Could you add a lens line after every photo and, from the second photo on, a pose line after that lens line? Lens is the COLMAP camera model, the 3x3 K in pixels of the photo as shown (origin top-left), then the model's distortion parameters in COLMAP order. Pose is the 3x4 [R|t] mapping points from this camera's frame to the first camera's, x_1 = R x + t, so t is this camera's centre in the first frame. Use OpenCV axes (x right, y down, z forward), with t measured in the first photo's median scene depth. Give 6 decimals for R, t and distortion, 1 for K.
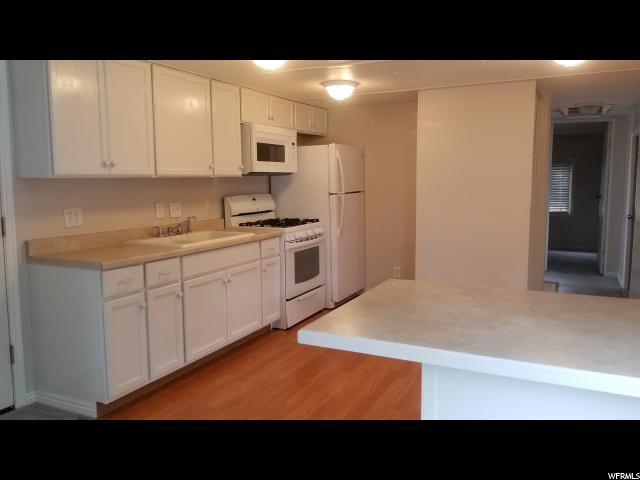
lens RADIAL K [[501.6, 0, 316.7], [0, 501.6, 236.0], [0, 0, 1]] dist [0.133364, -0.222112]
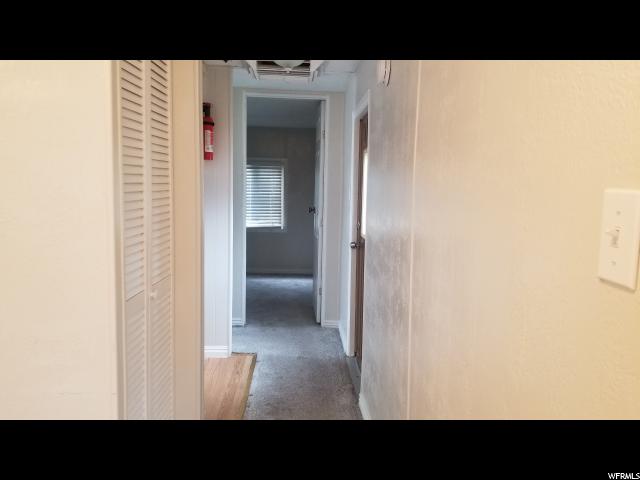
lens RADIAL K [[501.6, 0, 316.7], [0, 501.6, 236.0], [0, 0, 1]] dist [0.133364, -0.222112]
pose [[0.876459, -0.024617, 0.480847, 0.378989], [0.028962, 0.999579, -0.001616, -0.067101], [-0.480605, 0.015343, 0.876803, 0.663212]]
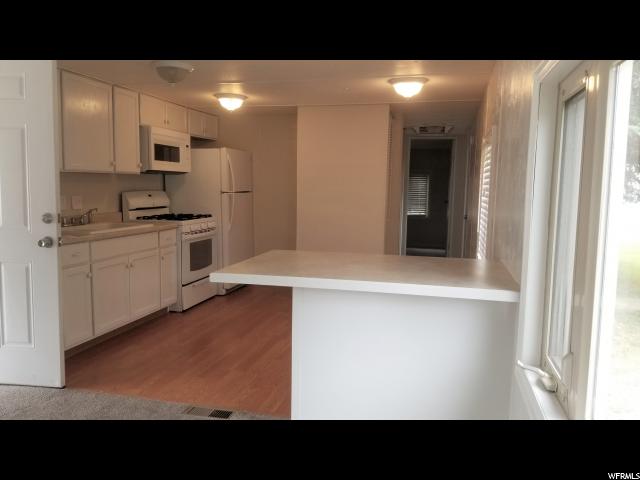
lens RADIAL K [[501.6, 0, 316.7], [0, 501.6, 236.0], [0, 0, 1]] dist [0.133364, -0.222112]
pose [[0.974758, 0.000891, 0.223264, -0.020023], [0.001549, 0.999941, -0.010753, 0.029169], [-0.223261, 0.010827, 0.974699, -0.160116]]
